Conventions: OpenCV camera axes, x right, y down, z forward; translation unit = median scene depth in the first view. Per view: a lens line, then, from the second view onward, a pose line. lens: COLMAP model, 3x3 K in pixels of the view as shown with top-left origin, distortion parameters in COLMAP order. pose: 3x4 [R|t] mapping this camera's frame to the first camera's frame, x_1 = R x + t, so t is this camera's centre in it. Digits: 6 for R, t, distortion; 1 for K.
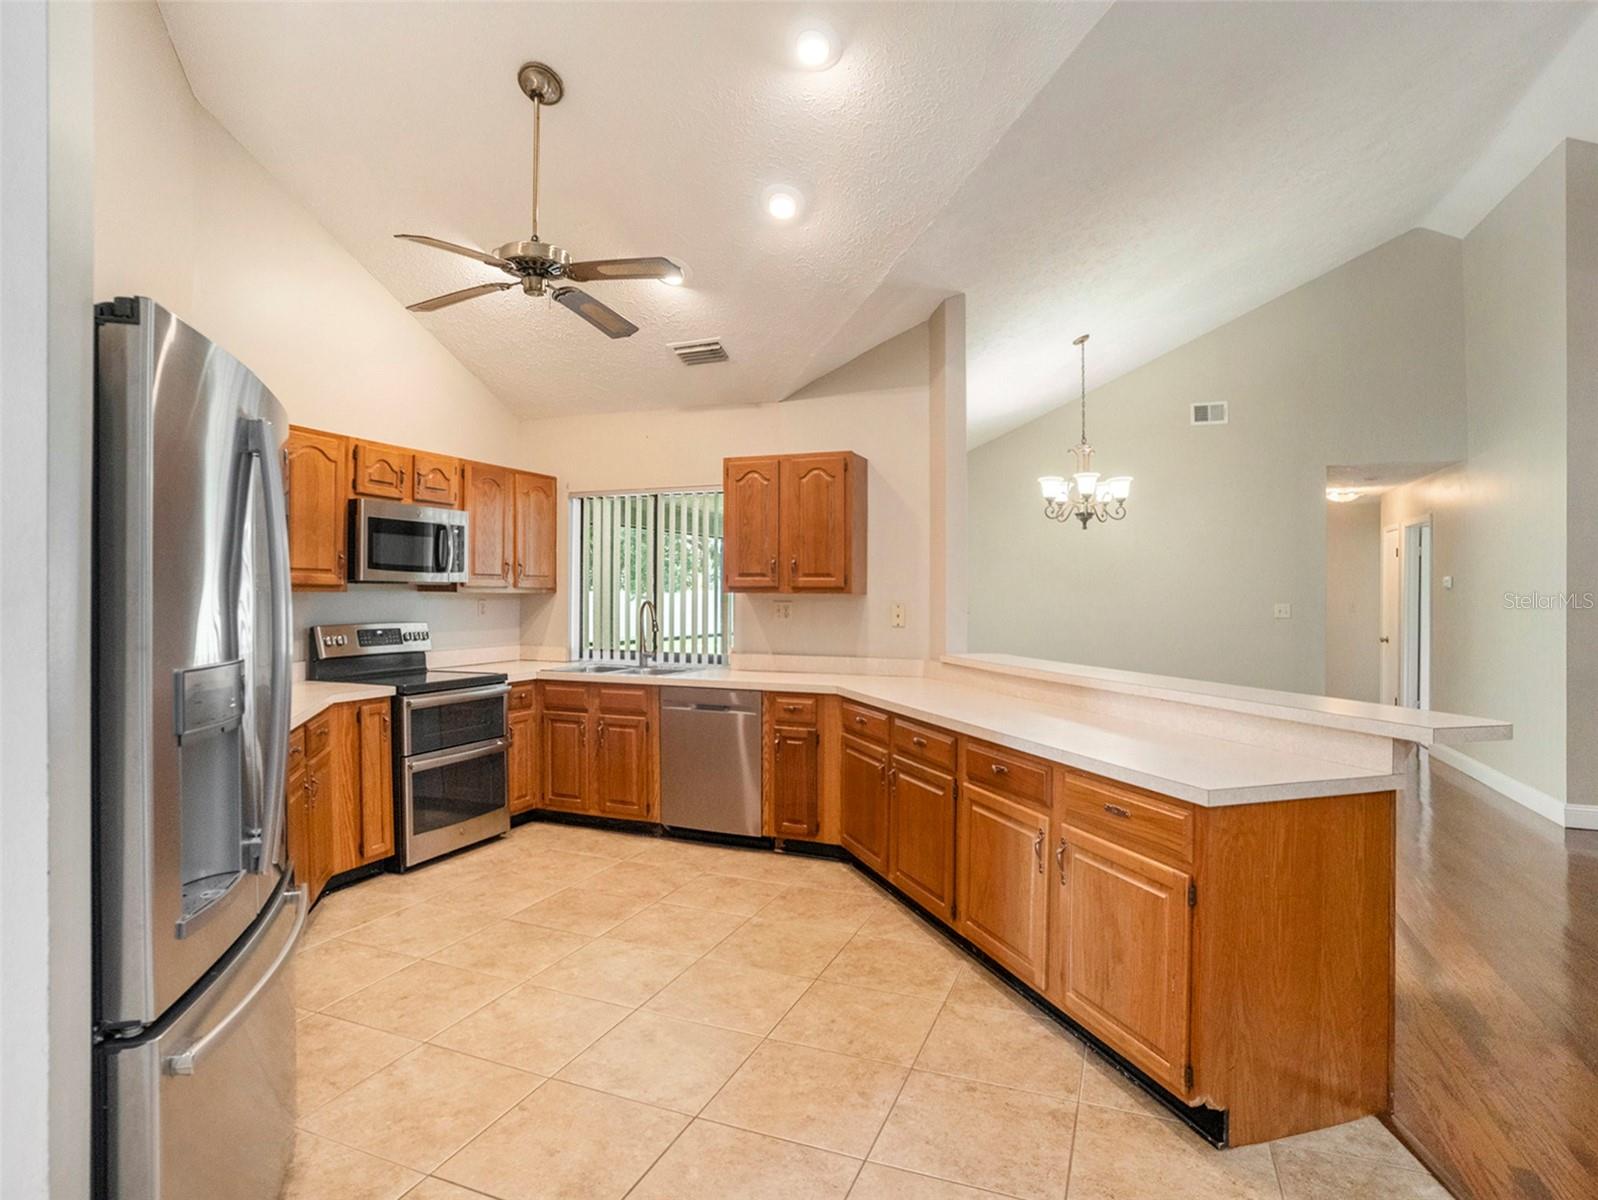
lens RADIAL K [[878.4, 0, 788.4], [0, 878.4, 596.3], [0, 0, 1]] dist [-0.084742, 0.040828]
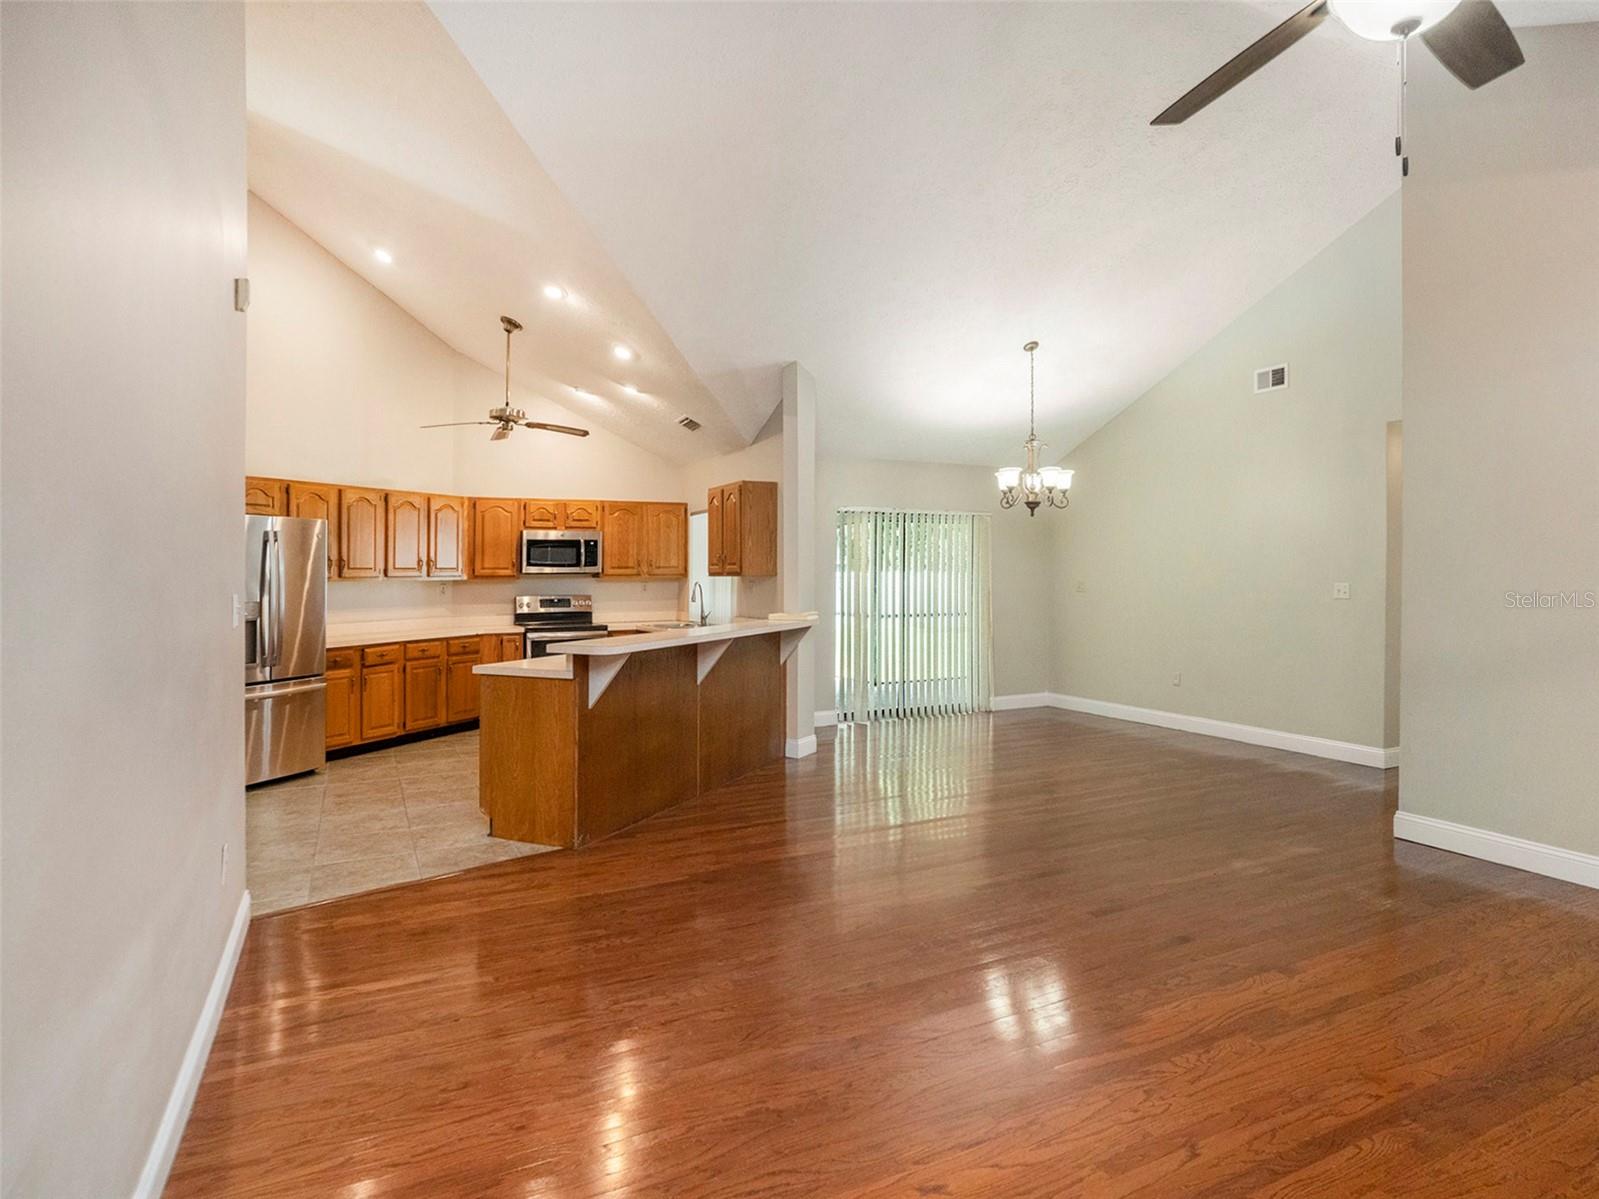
lens RADIAL K [[893.2, 0, 769.1], [0, 893.2, 548.0], [0, 0, 1]] dist [-0.023656, 0.000306]
pose [[0.743591, -0.030053, -0.667959, 1.113840], [0.007985, 0.999317, -0.036072, 0.002366], [0.668587, 0.021490, 0.743323, -0.099526]]
